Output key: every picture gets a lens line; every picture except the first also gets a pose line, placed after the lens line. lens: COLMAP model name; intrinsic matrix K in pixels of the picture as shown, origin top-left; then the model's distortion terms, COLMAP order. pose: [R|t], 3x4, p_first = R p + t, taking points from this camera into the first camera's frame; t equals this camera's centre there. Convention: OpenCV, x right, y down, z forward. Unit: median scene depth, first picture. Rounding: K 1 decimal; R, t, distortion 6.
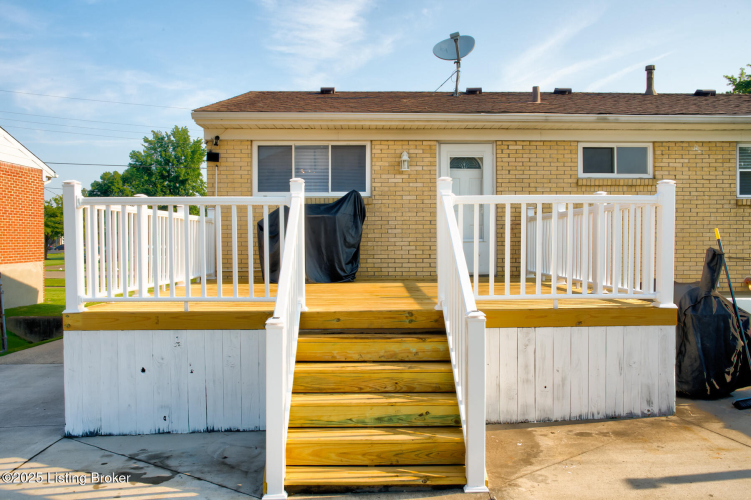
lens RADIAL K [[587.9, 0, 375.5], [0, 587.9, 250.0], [0, 0, 1]] dist [-0.074010, 0.076009]
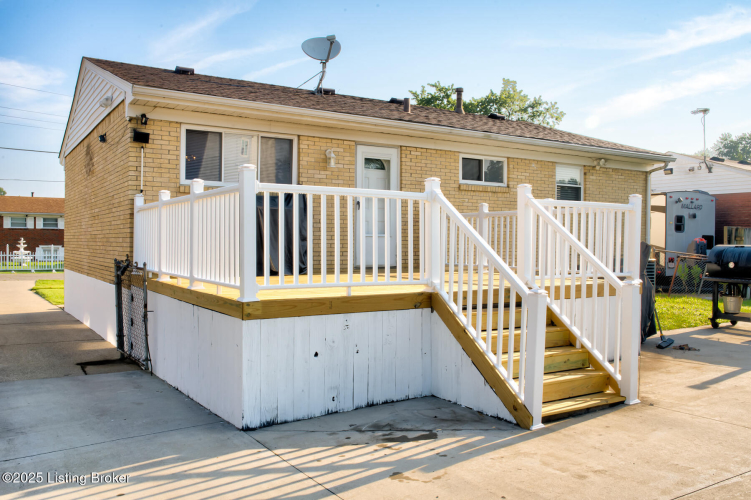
lens RADIAL K [[637.1, 0, 375.5], [0, 637.1, 250.0], [0, 0, 1]] dist [-0.040733, -0.000992]
pose [[0.854122, 0.002518, 0.520066, -0.475406], [-0.002925, 0.999996, -0.000038, 0.011466], [-0.520064, -0.001488, 0.854126, -0.009089]]
